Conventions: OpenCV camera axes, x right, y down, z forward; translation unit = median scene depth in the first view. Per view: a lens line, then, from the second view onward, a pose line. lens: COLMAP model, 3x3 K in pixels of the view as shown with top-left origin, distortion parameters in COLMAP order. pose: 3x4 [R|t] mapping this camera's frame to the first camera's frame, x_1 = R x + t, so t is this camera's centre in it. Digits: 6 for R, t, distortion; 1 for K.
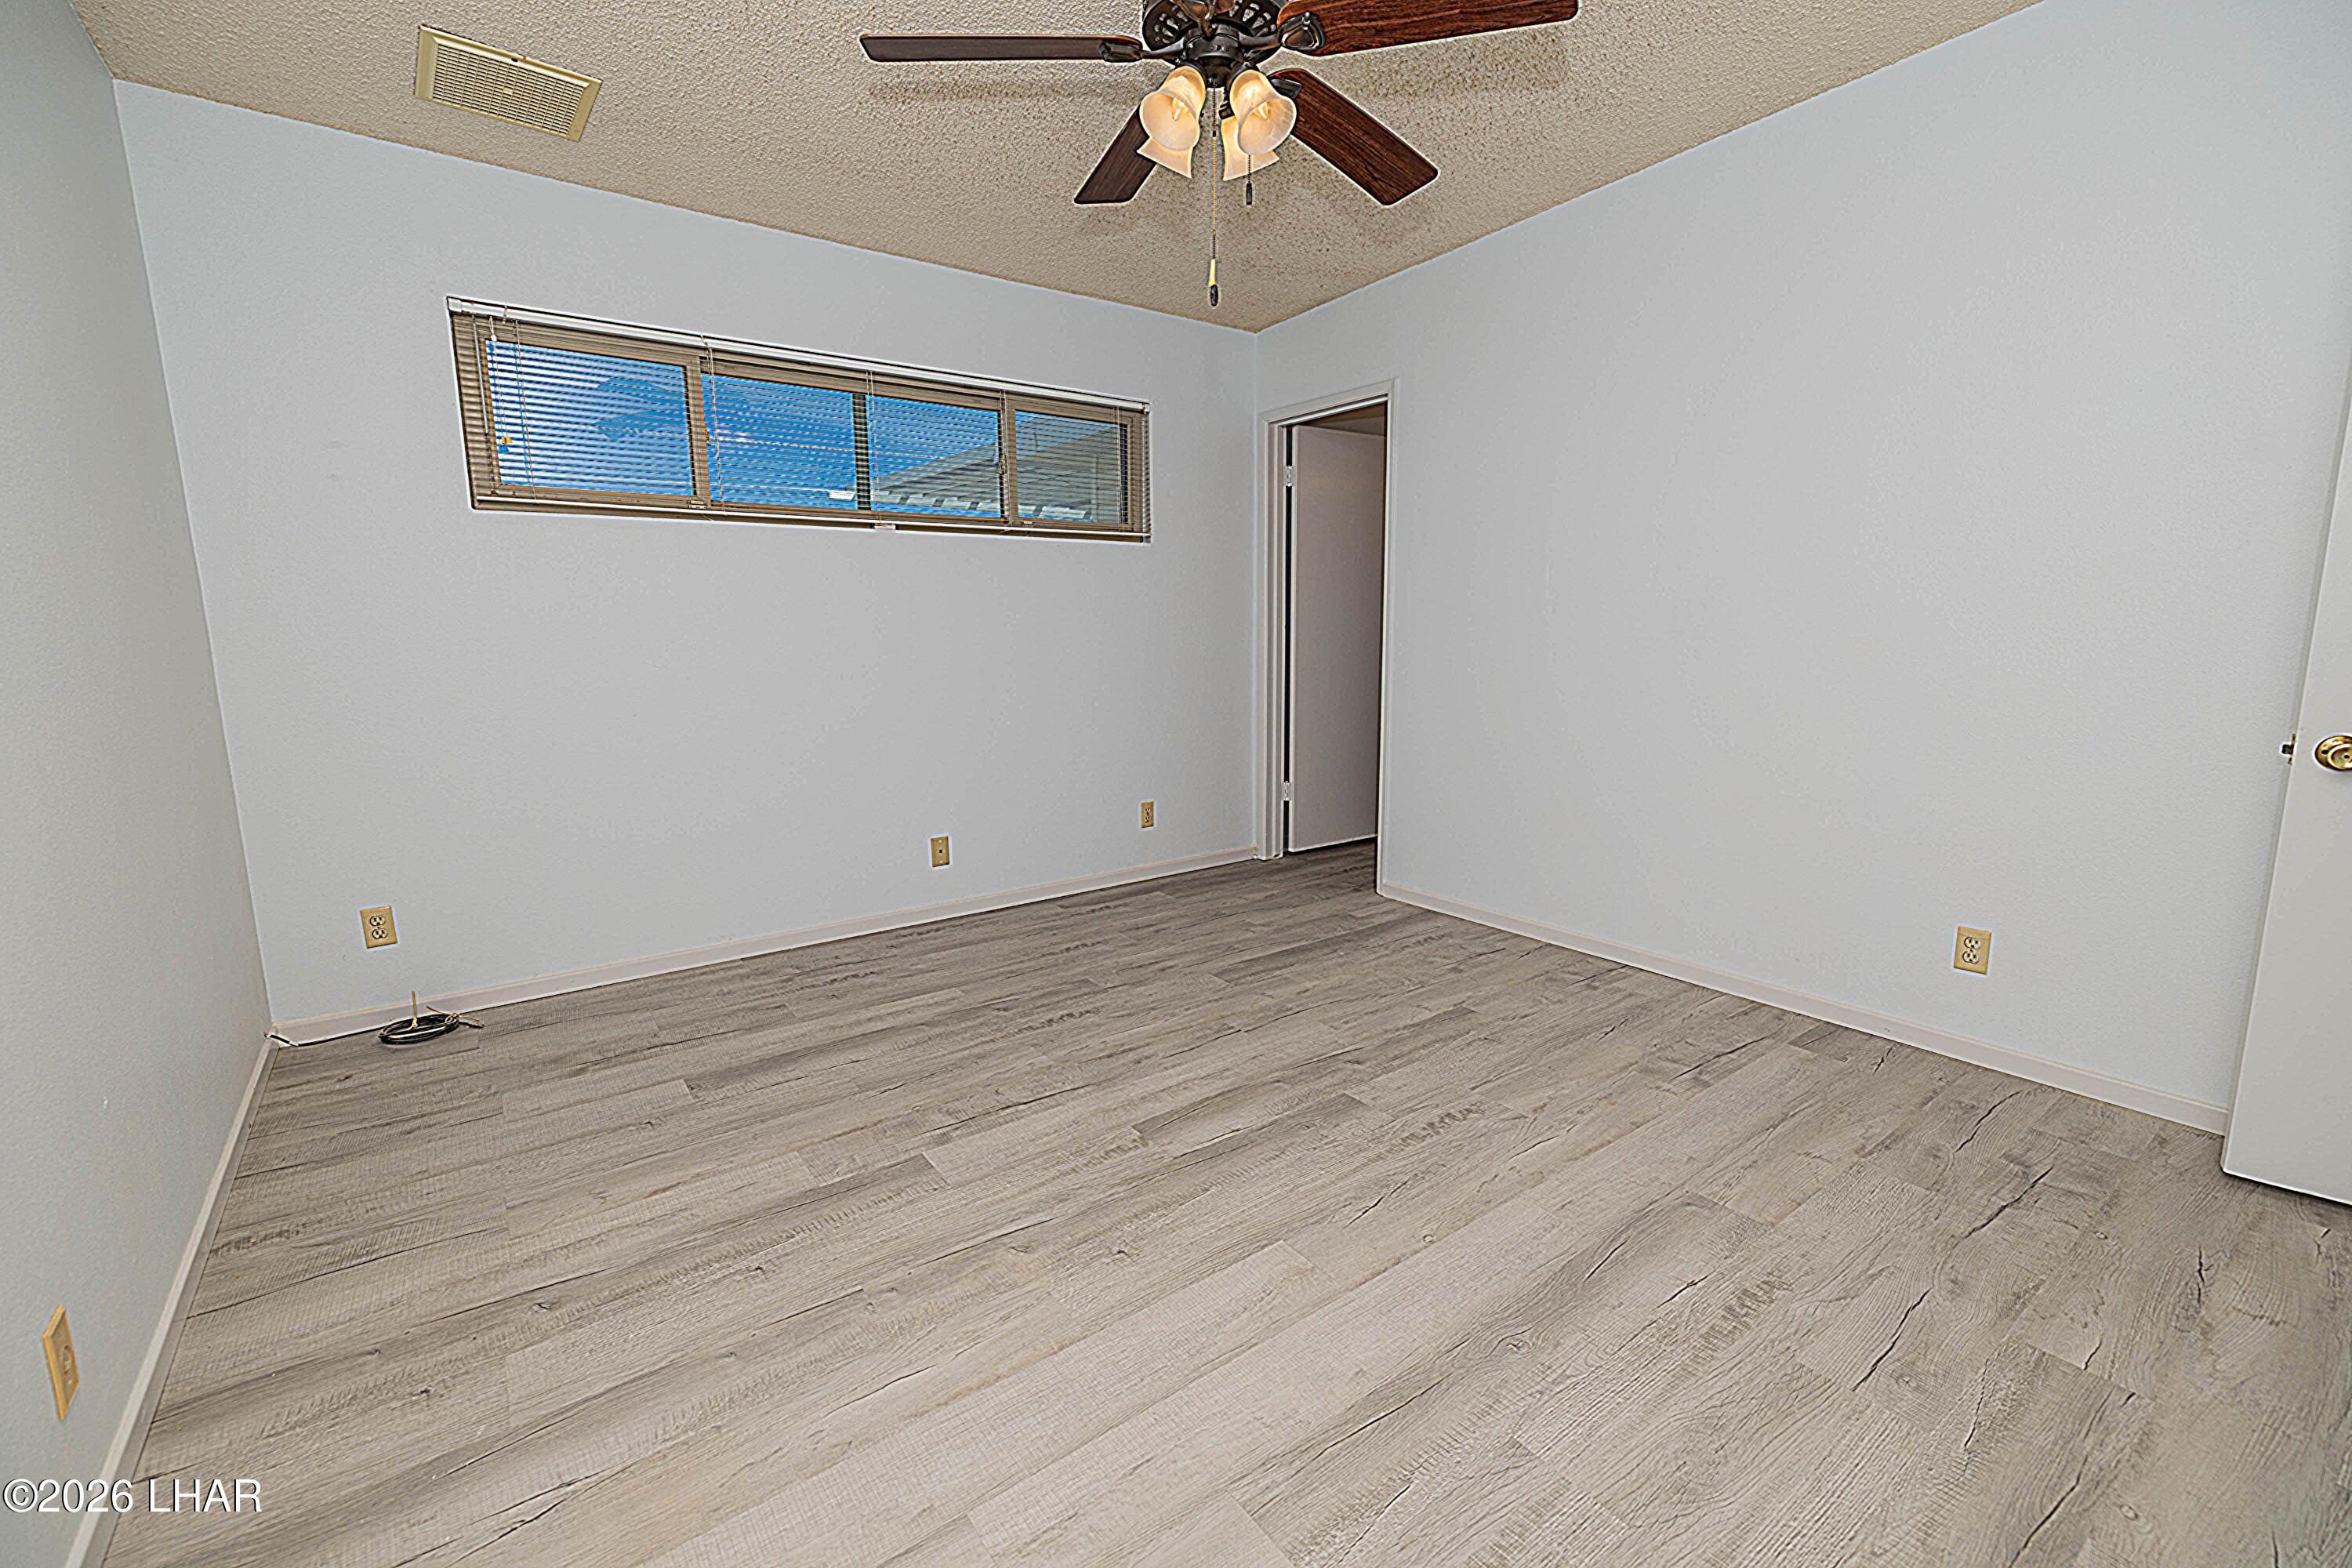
lens RADIAL K [[998.9, 0, 1176.5], [0, 998.9, 783.5], [0, 0, 1]] dist [0.002246, 0.000123]
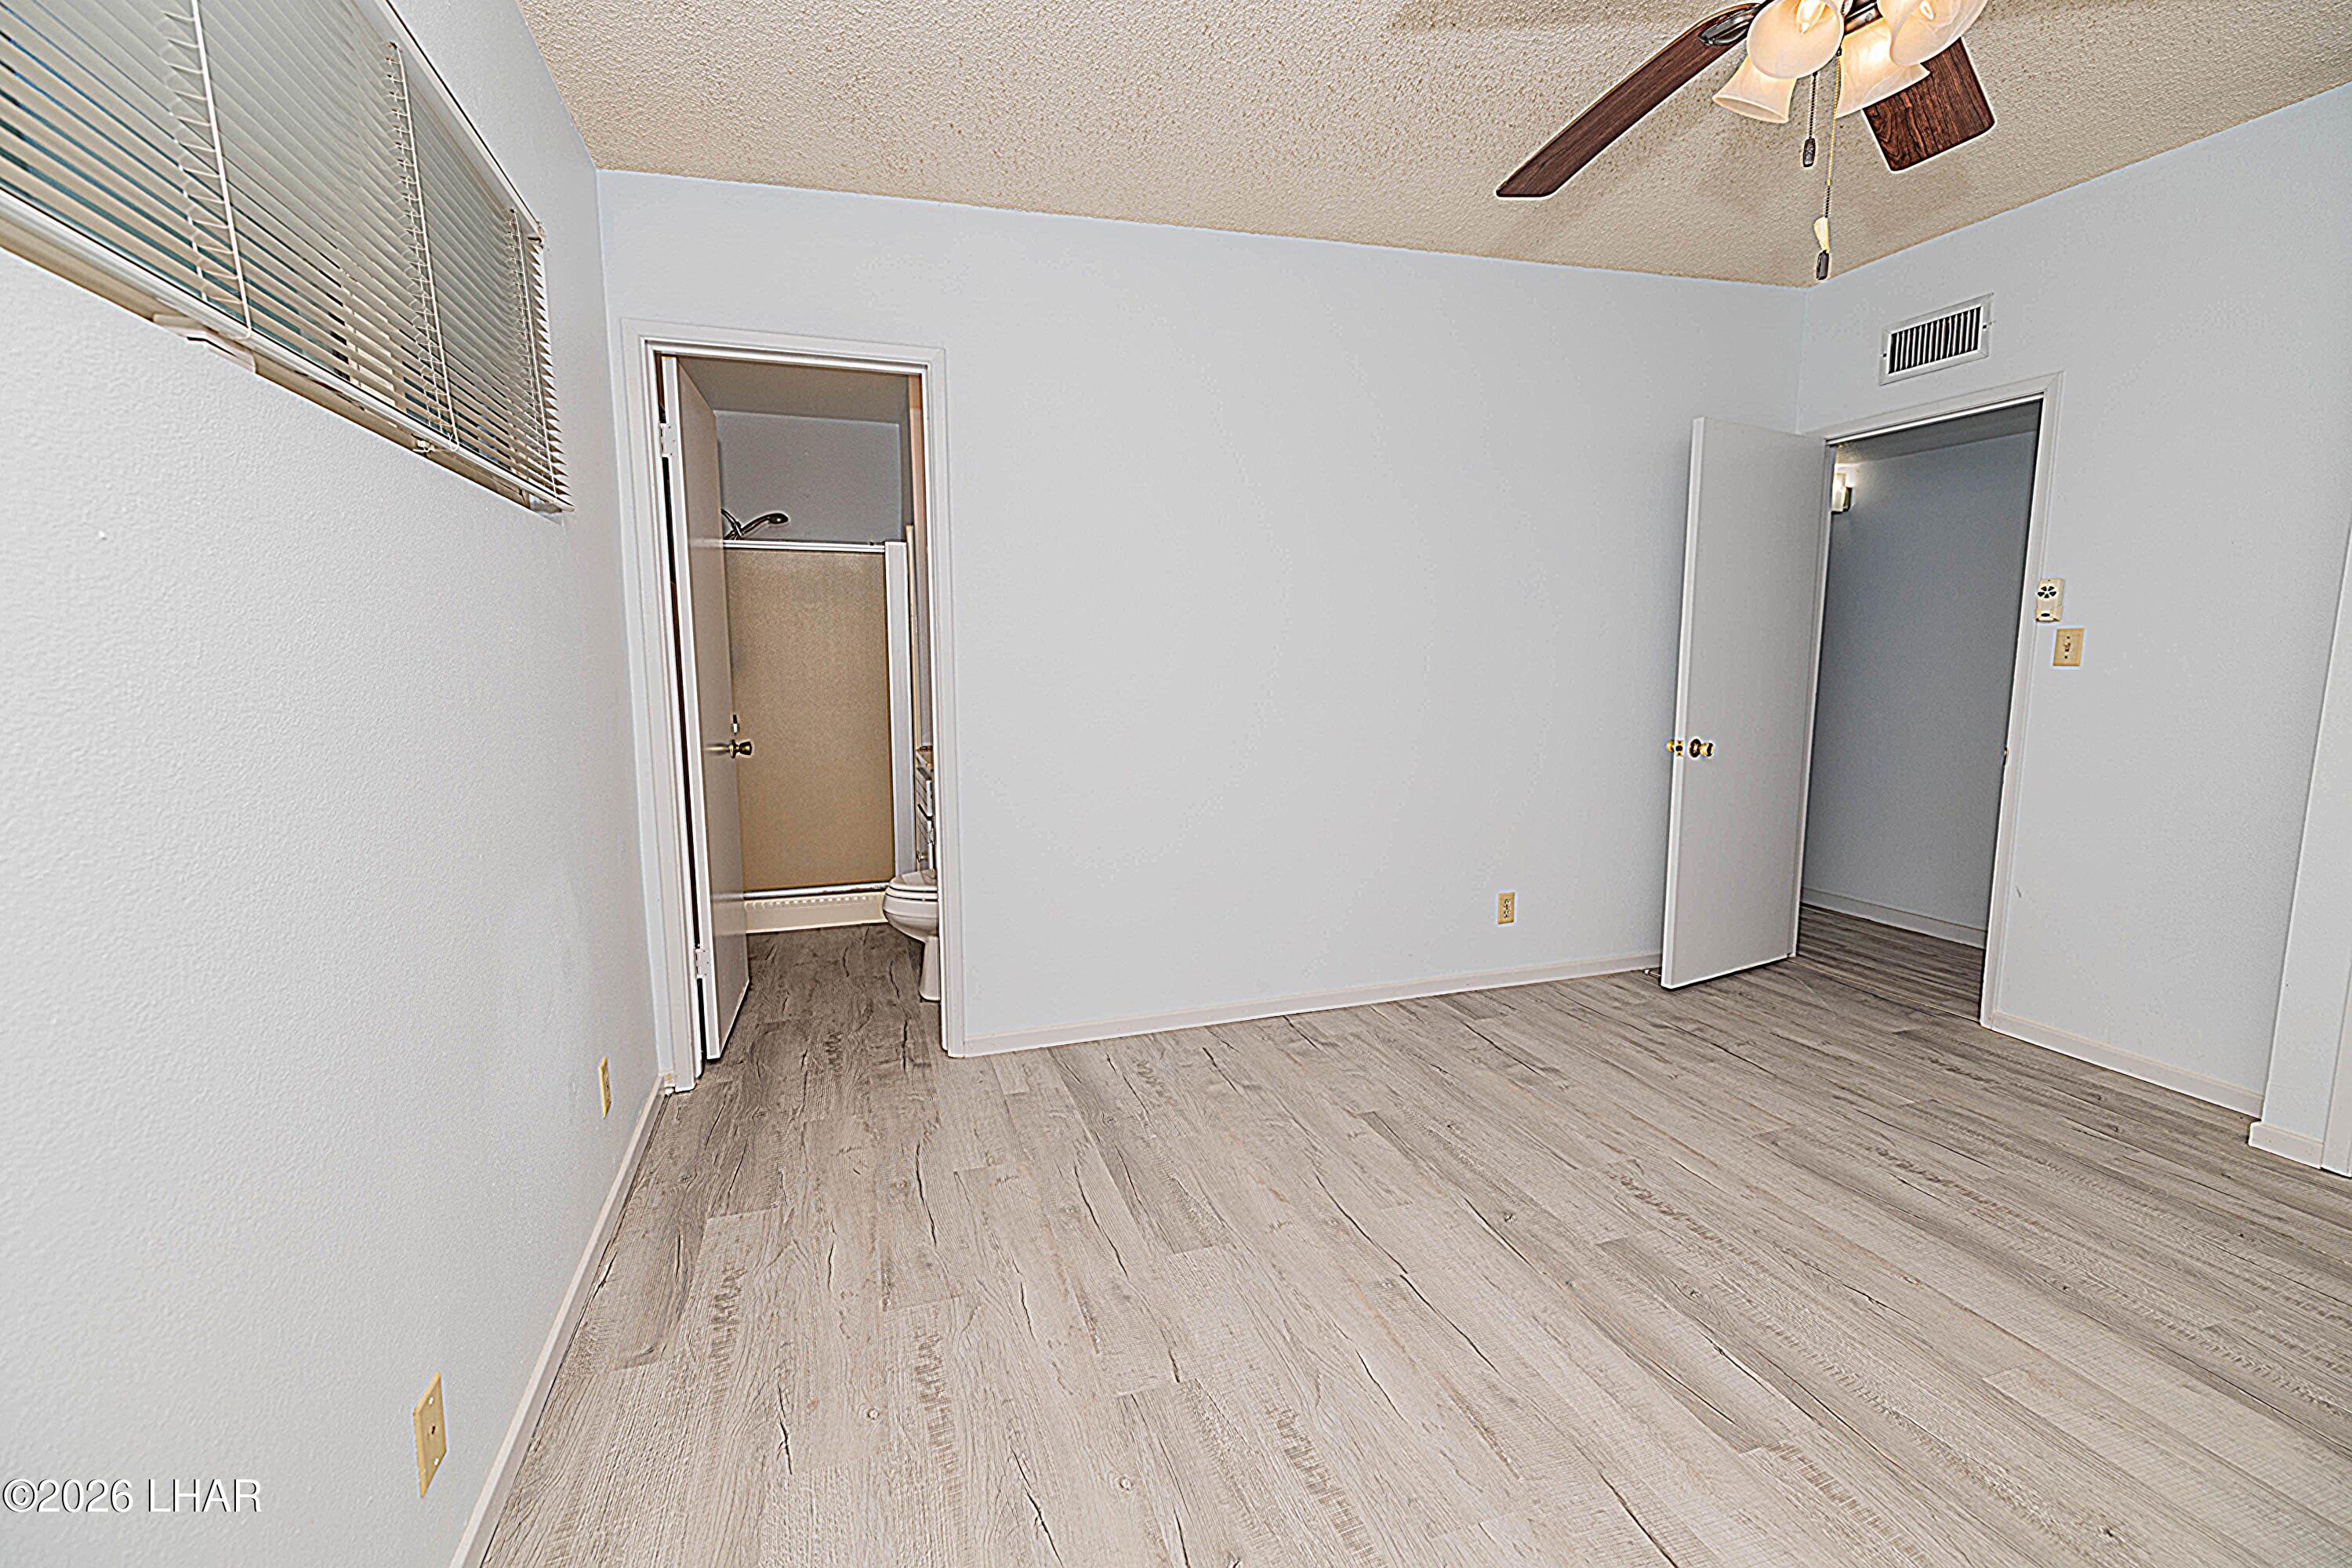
lens RADIAL K [[982.2, 0, 1173.0], [0, 982.2, 783.1], [0, 0, 1]] dist [0.000076, 0.000154]
pose [[0.304832, -0.114696, 0.945475, -0.573995], [0.155195, 0.985436, 0.069507, -0.158472], [-0.939676, 0.125545, 0.318193, 0.860253]]
